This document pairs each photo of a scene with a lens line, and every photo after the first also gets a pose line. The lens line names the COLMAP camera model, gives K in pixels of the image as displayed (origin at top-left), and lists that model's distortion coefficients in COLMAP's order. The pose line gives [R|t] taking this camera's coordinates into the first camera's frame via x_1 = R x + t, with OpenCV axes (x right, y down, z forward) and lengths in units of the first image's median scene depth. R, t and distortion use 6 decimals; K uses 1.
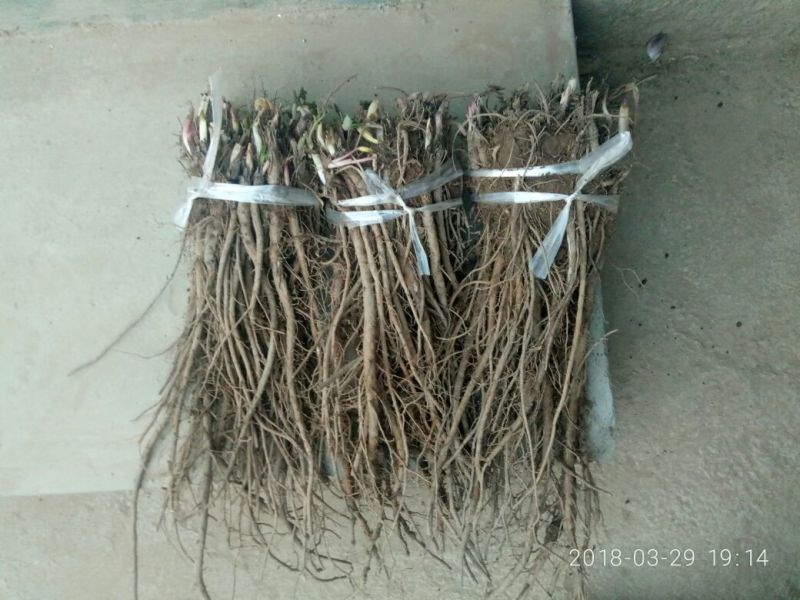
lens RADIAL K [[553.0, 0, 399.0], [0, 553.0, 300.4], [0, 0, 1]] dist [0.006035, -0.008020]
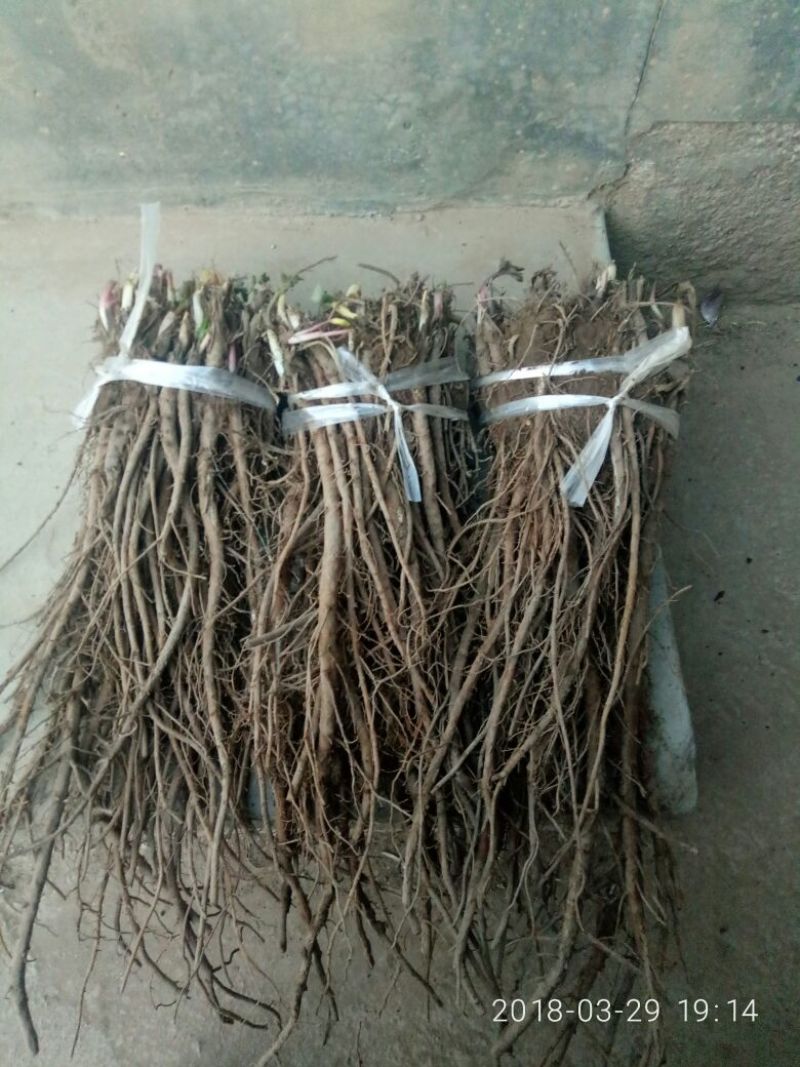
lens RADIAL K [[737.6, 0, 401.8], [0, 737.6, 533.0], [0, 0, 1]] dist [0.006035, -0.008020]
pose [[0.999005, 0.042877, 0.012241, 0.021346], [-0.037874, 0.960823, -0.274564, 0.251142], [-0.023534, 0.273827, 0.961491, 0.101851]]
